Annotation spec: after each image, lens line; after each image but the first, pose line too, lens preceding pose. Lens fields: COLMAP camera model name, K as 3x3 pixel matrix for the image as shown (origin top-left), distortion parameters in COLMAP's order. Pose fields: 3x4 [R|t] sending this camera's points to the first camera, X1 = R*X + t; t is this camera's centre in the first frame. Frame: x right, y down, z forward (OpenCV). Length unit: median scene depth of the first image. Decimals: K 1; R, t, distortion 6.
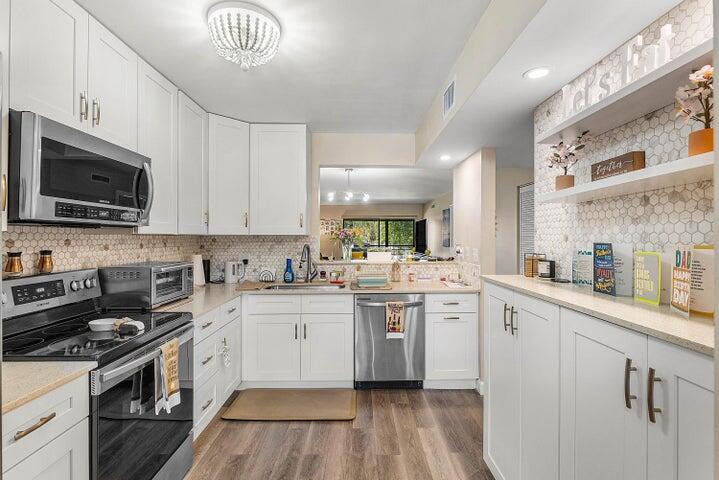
lens RADIAL K [[346.3, 0, 358.1], [0, 346.3, 235.6], [0, 0, 1]] dist [-0.000671, 0.000139]
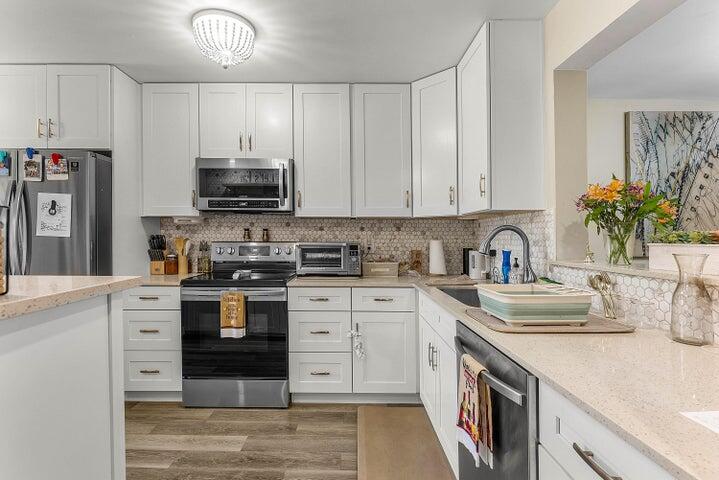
lens RADIAL K [[346.3, 0, 336.5], [0, 346.3, 236.1], [0, 0, 1]] dist [-0.000671, 0.000139]
pose [[-0.020772, -0.001160, -0.999784, 0.694751], [-0.000508, 0.999999, -0.001150, 0.070325], [0.999784, 0.000484, -0.020773, 1.175277]]
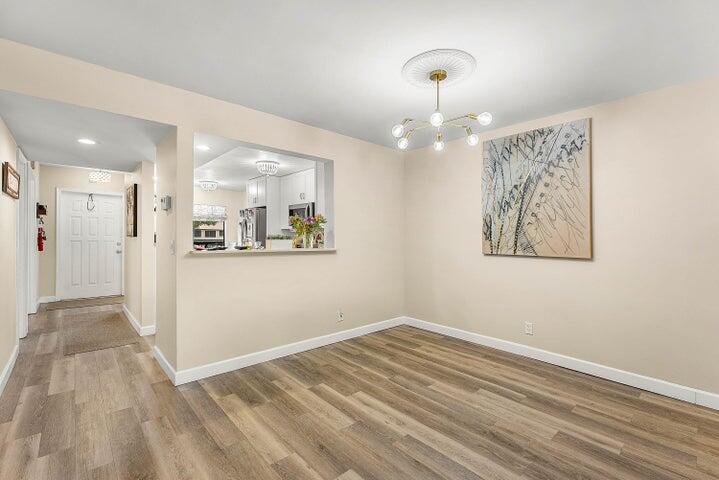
lens RADIAL K [[313.9, 0, 359.3], [0, 313.9, 238.0], [0, 0, 1]] dist [0.000050, -0.000020]
pose [[-0.741778, -0.001431, -0.670644, 0.705714], [-0.003990, 0.999989, 0.002279, 0.070139], [0.670634, 0.004366, -0.741776, 1.309786]]
